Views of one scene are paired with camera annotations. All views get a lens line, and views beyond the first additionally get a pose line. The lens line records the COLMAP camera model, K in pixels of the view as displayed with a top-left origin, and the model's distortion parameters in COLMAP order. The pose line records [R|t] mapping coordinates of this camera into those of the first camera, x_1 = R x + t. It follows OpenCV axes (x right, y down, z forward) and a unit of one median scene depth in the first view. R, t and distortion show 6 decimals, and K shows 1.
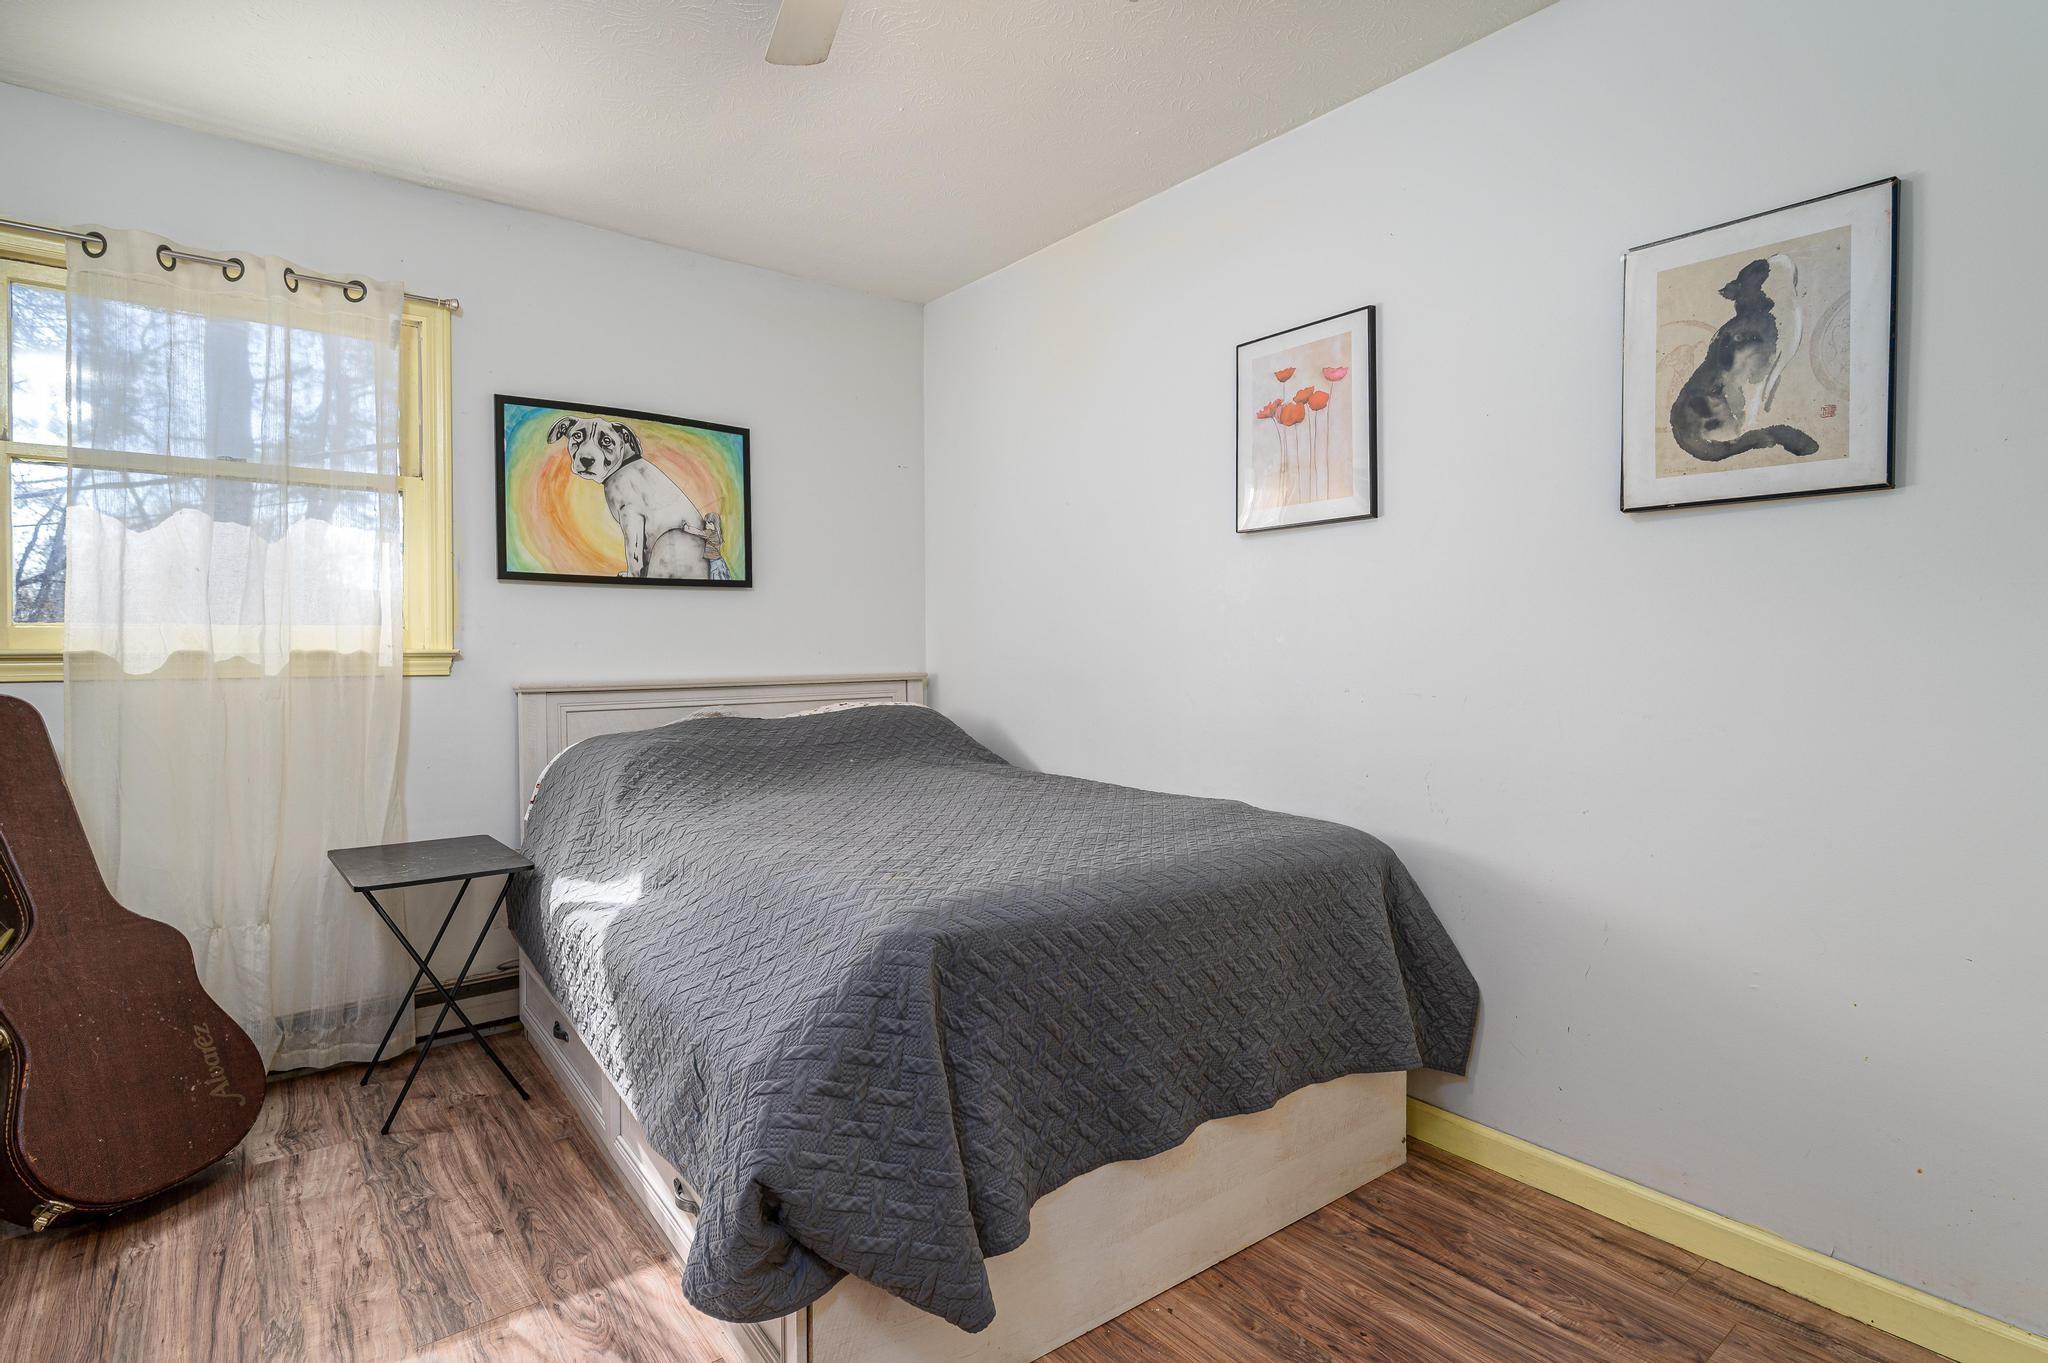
lens RADIAL K [[1013.0, 0, 1029.8], [0, 1013.0, 663.3], [0, 0, 1]] dist [0.004207, 0.000678]
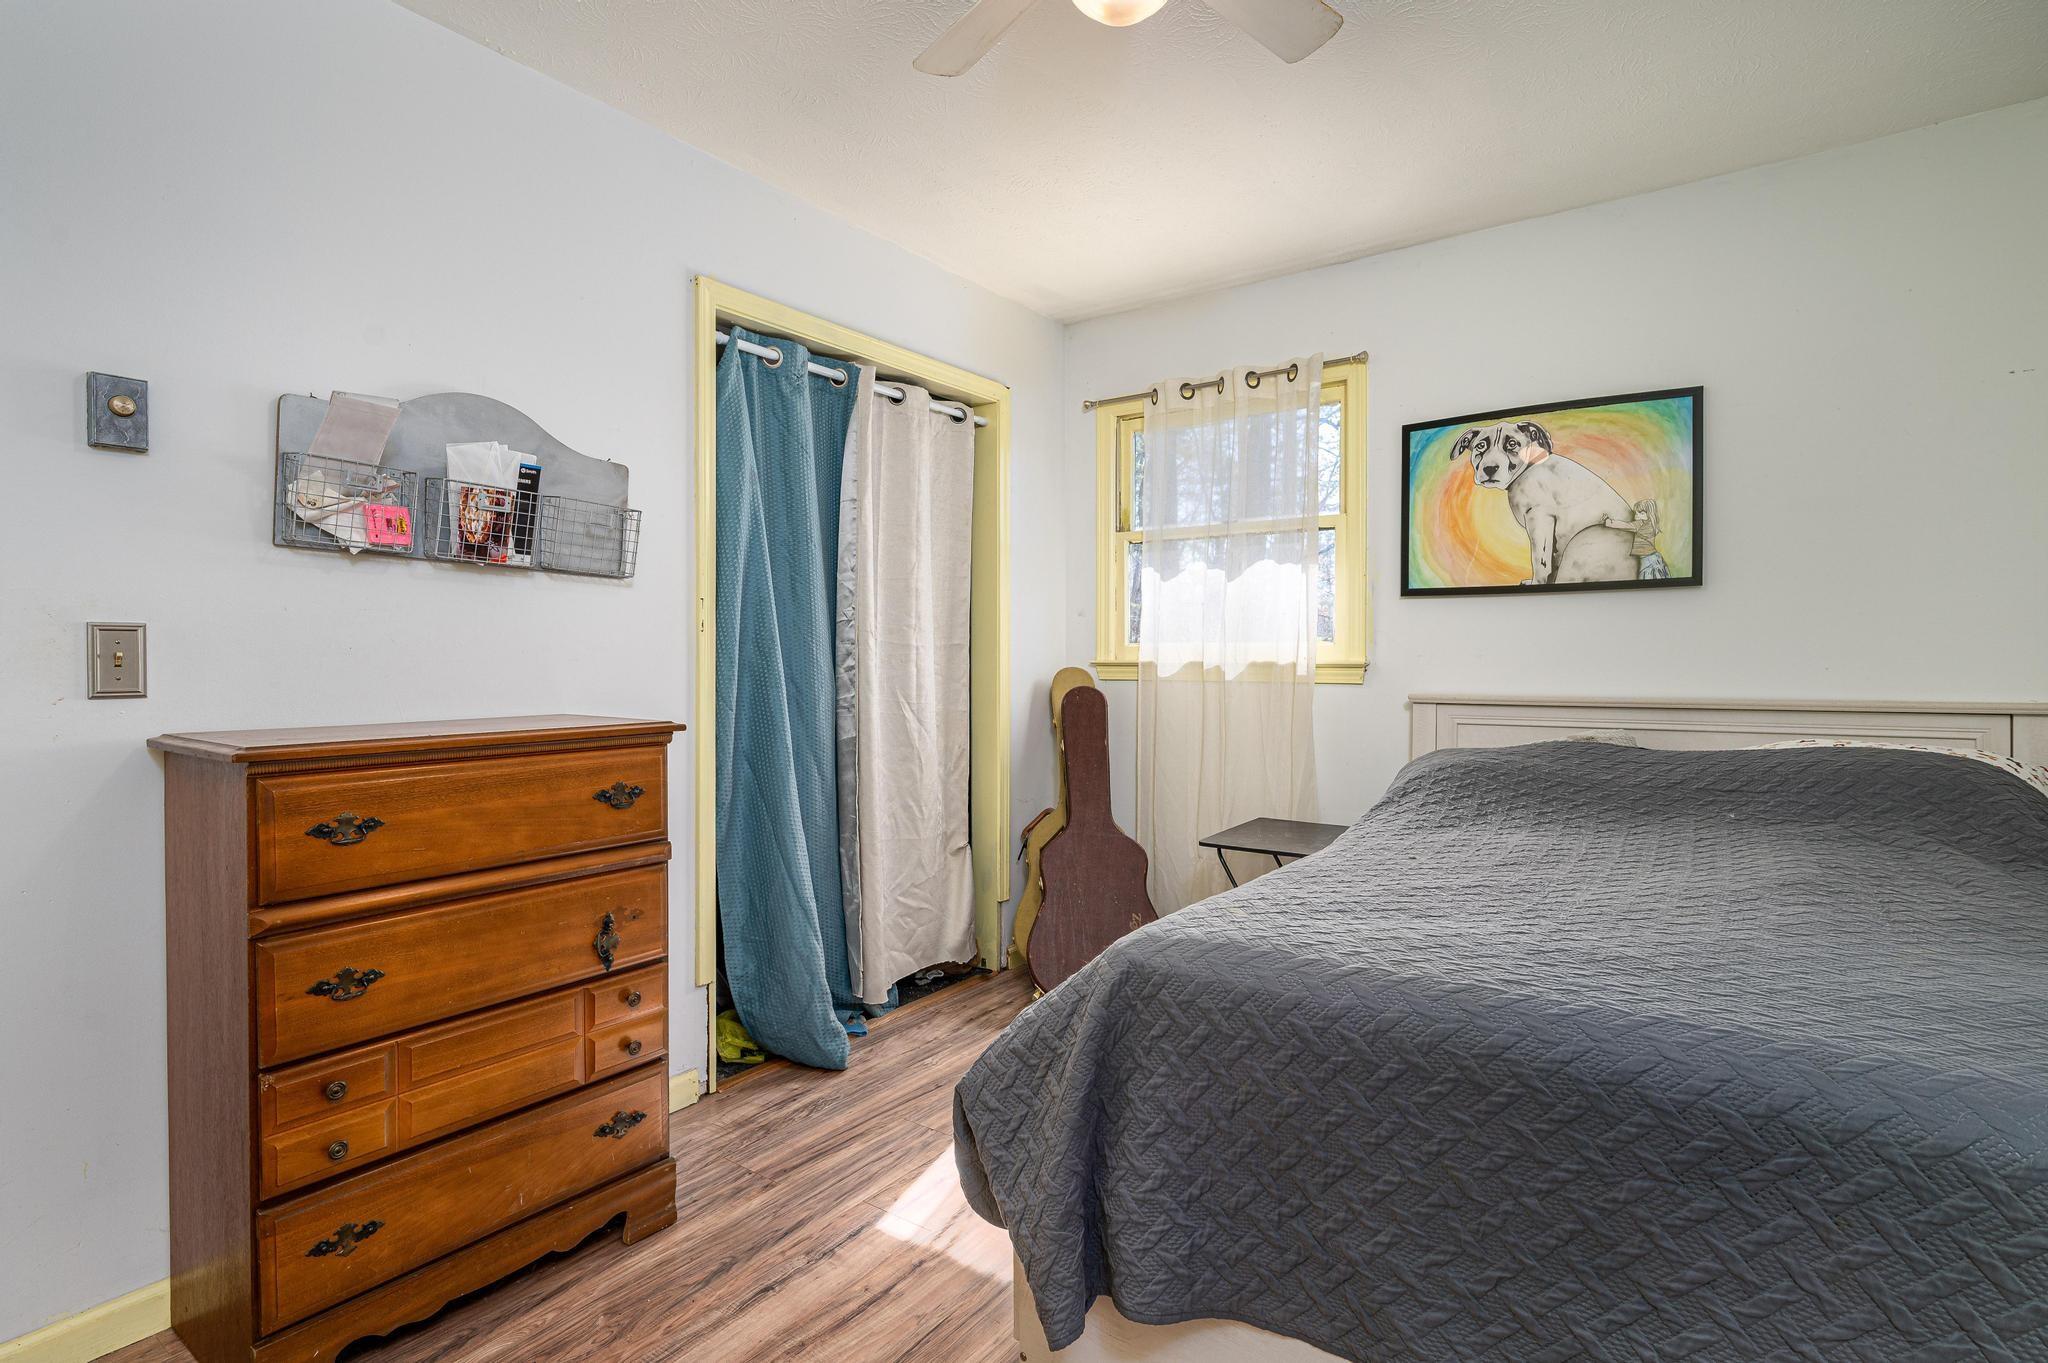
lens RADIAL K [[1013.0, 0, 1028.2], [0, 1013.0, 677.3], [0, 0, 1]] dist [0.004207, 0.000678]
pose [[0.272052, 0.020603, -0.962062, 0.387950], [-0.016546, 0.999723, 0.016731, -0.007707], [0.962140, 0.011367, 0.272317, 0.306201]]
